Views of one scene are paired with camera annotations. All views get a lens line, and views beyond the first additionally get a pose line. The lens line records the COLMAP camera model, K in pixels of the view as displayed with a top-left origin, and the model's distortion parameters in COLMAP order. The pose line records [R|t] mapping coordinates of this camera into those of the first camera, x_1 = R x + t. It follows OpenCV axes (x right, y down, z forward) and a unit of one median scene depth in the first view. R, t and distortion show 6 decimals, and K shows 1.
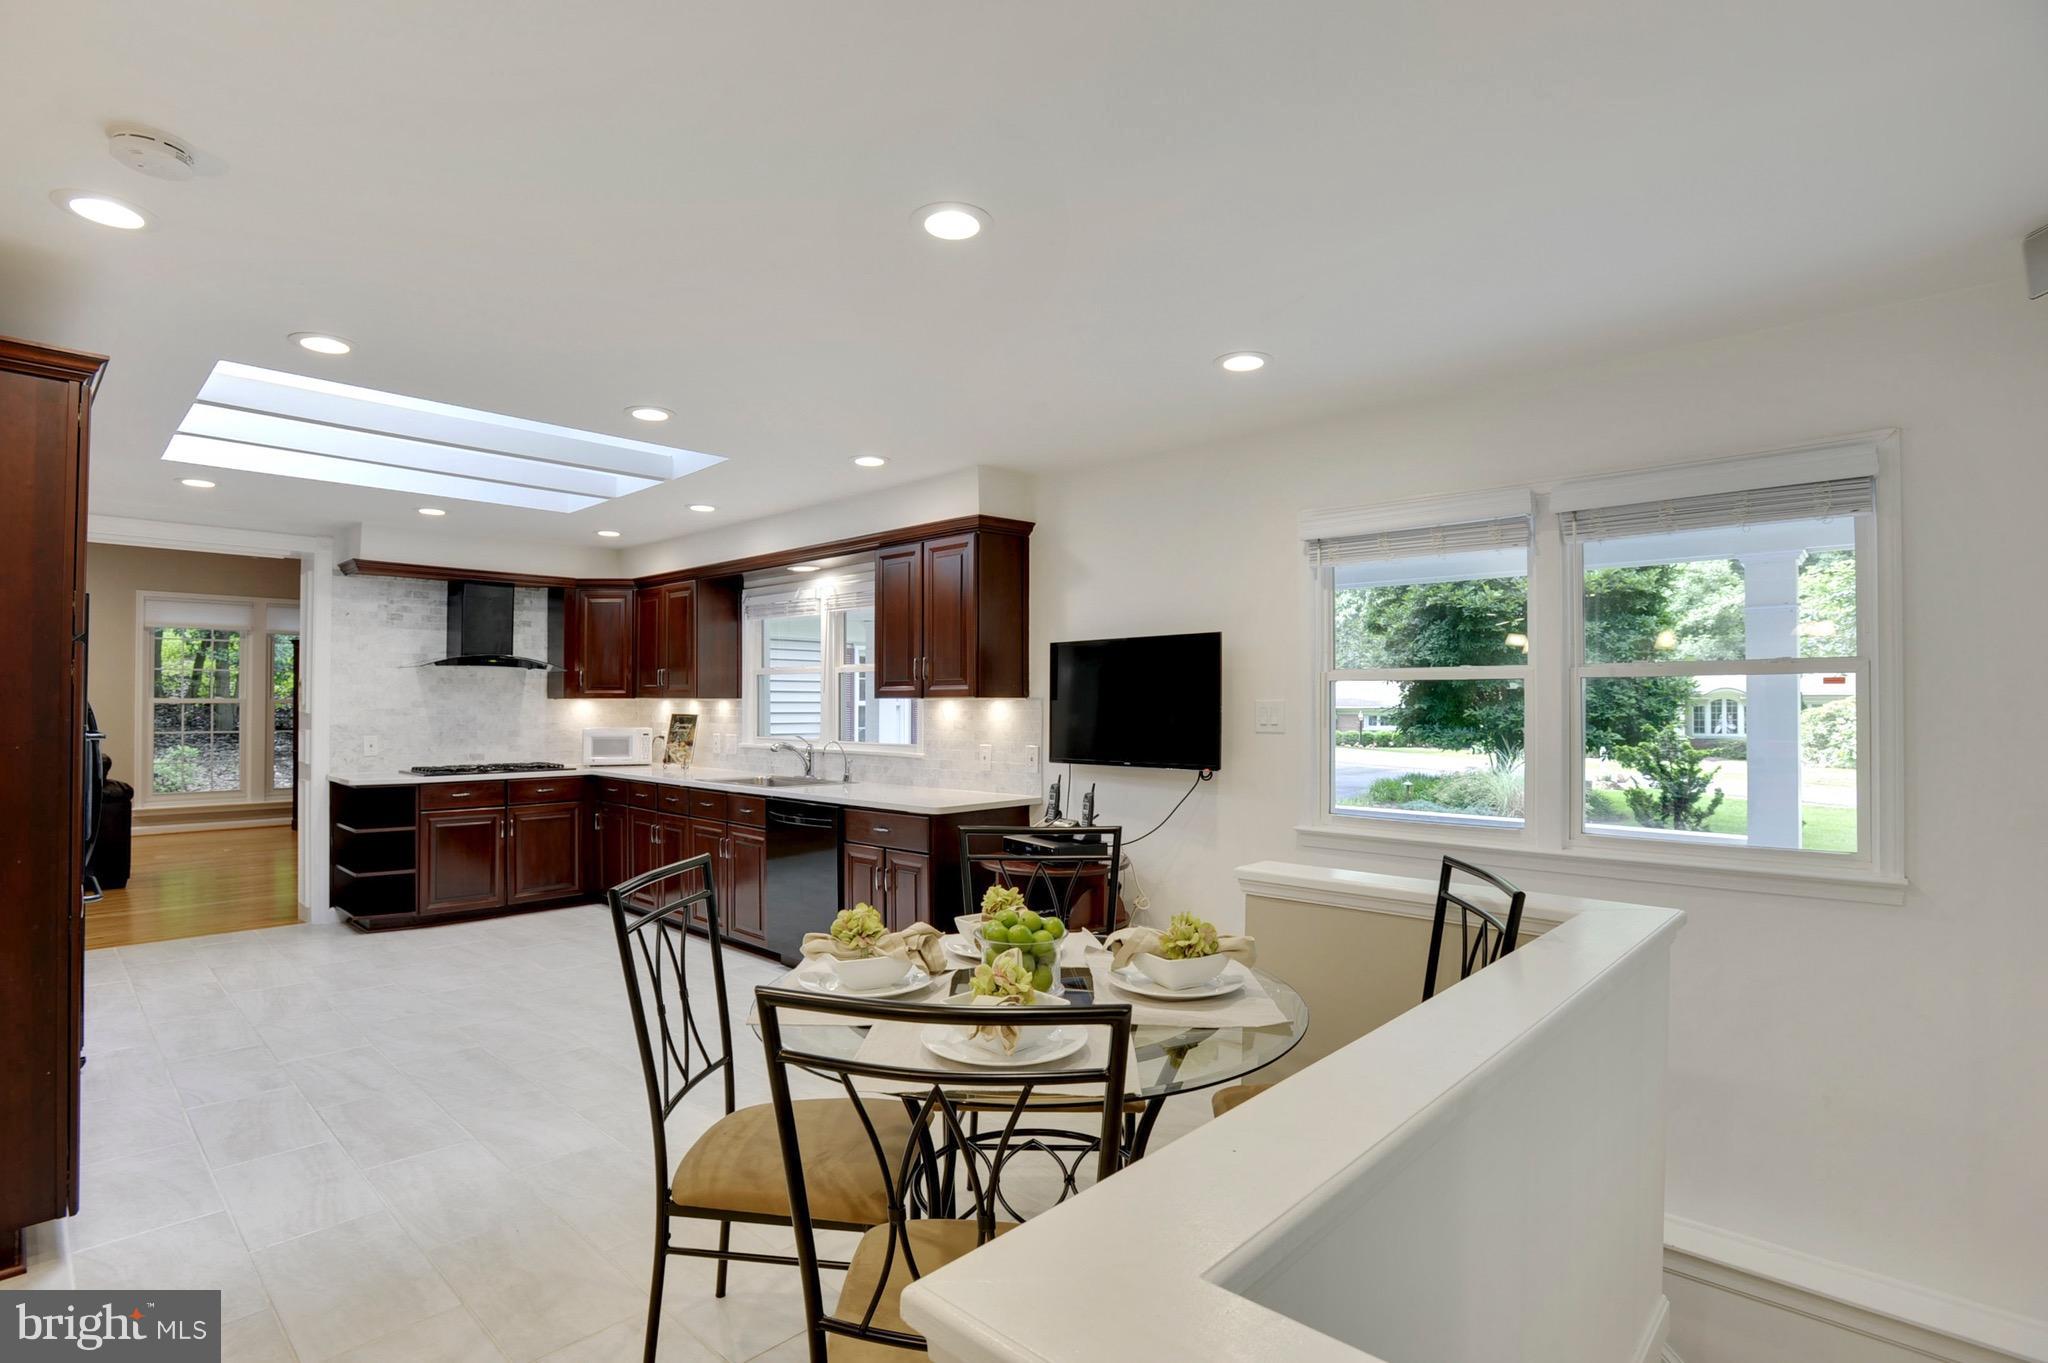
lens RADIAL K [[1011.7, 0, 1024.0], [0, 1011.7, 681.5], [0, 0, 1]] dist [-0.073519, 0.026189]
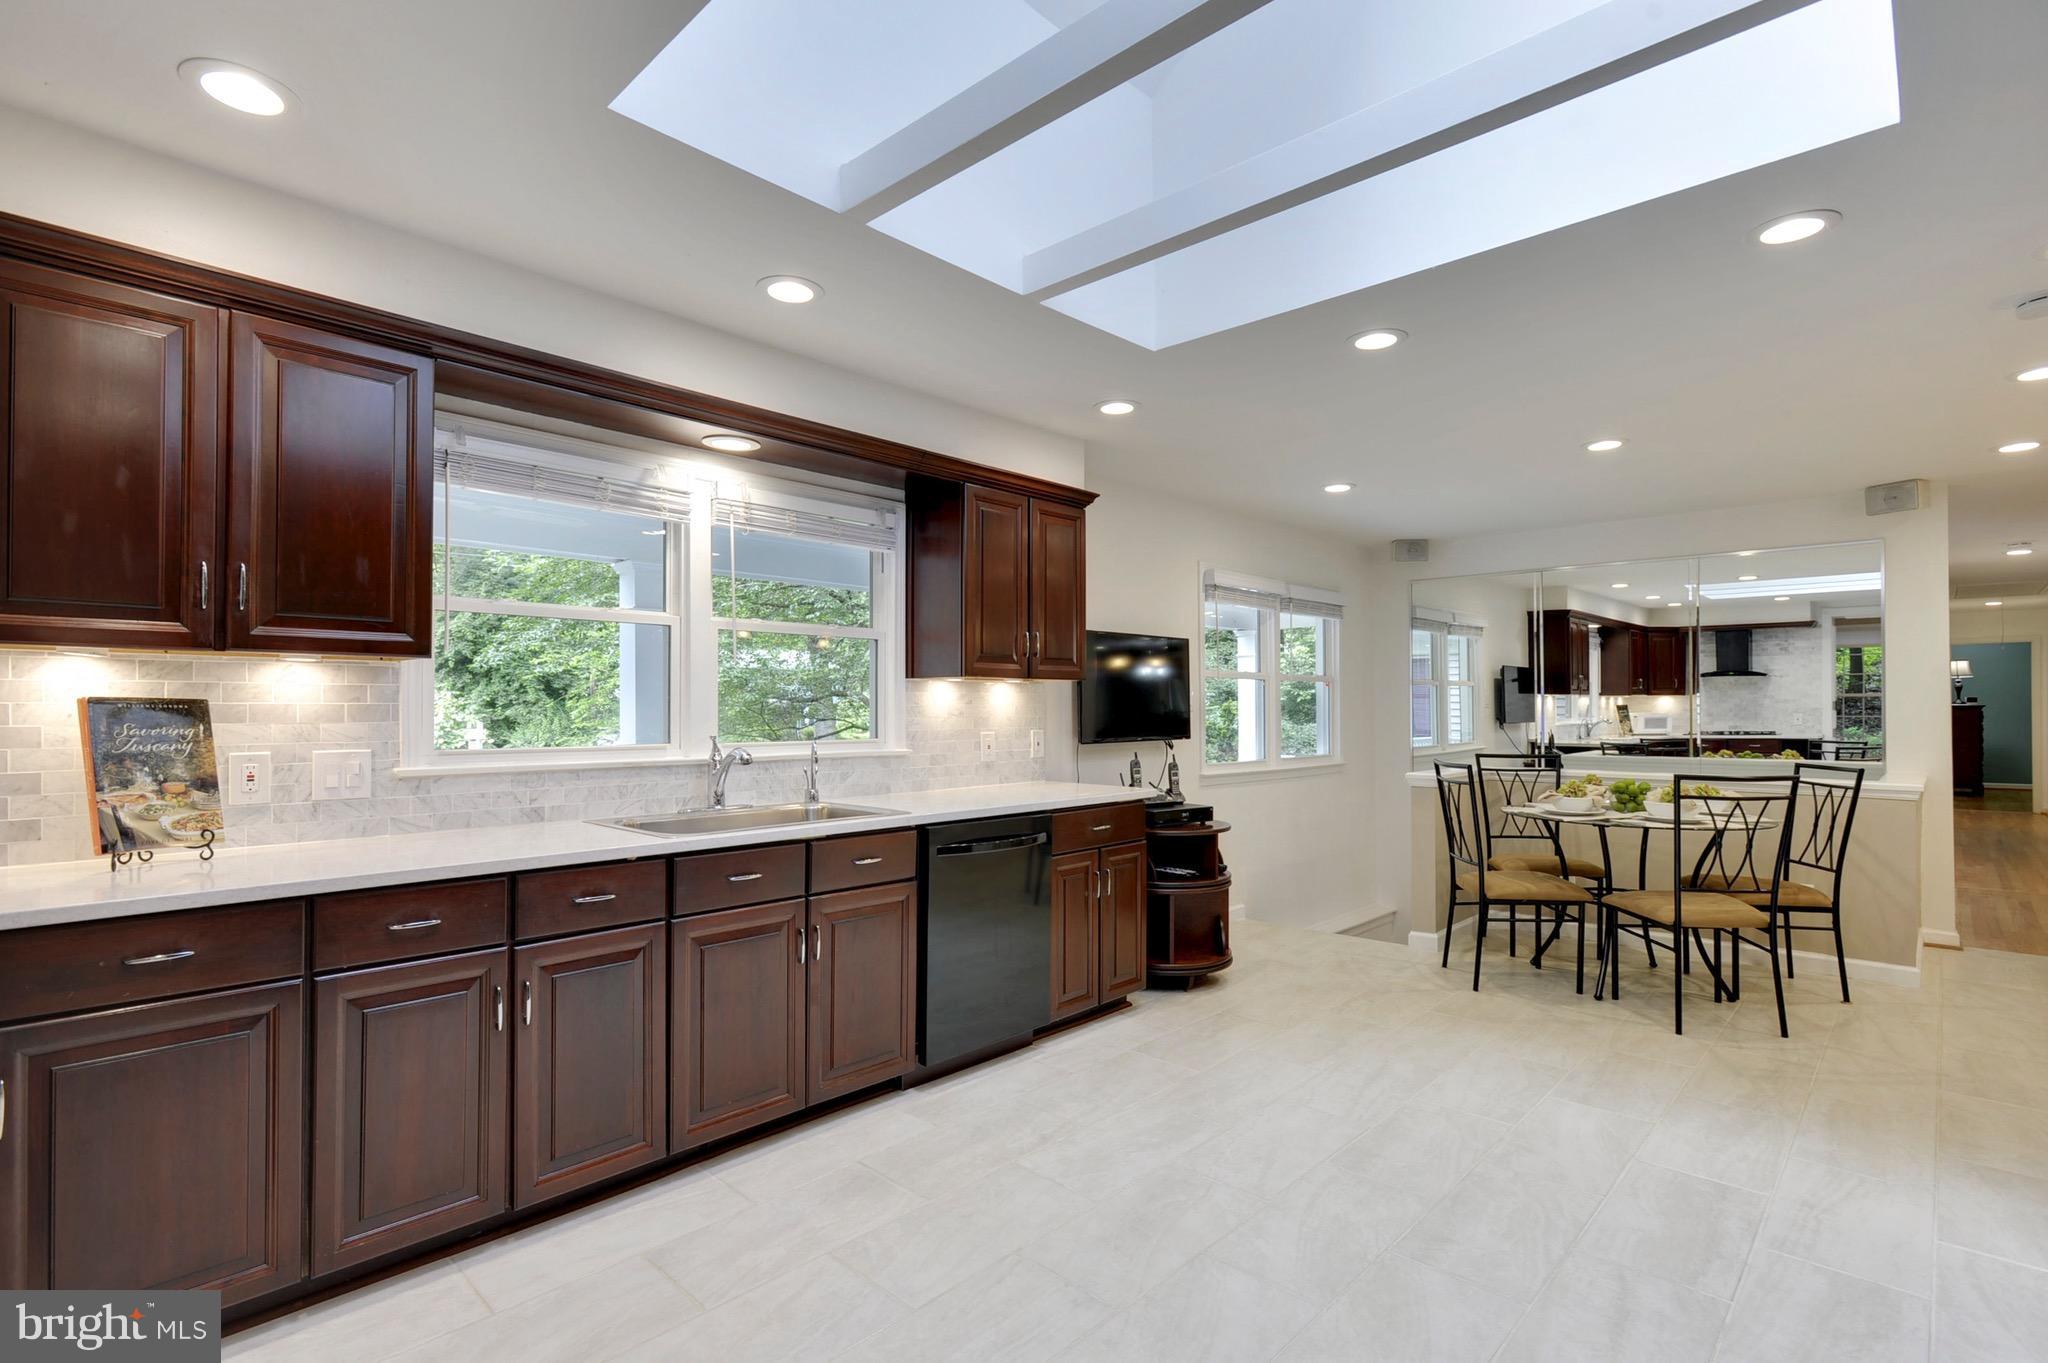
lens RADIAL K [[978.3, 0, 1033.5], [0, 978.3, 688.2], [0, 0, 1]] dist [-0.004262, -0.000688]
pose [[-0.008029, 0.018376, 0.999799, -0.690864], [-0.023345, 0.999555, -0.018559, 0.029538], [-0.999695, -0.023489, -0.007597, 0.740668]]
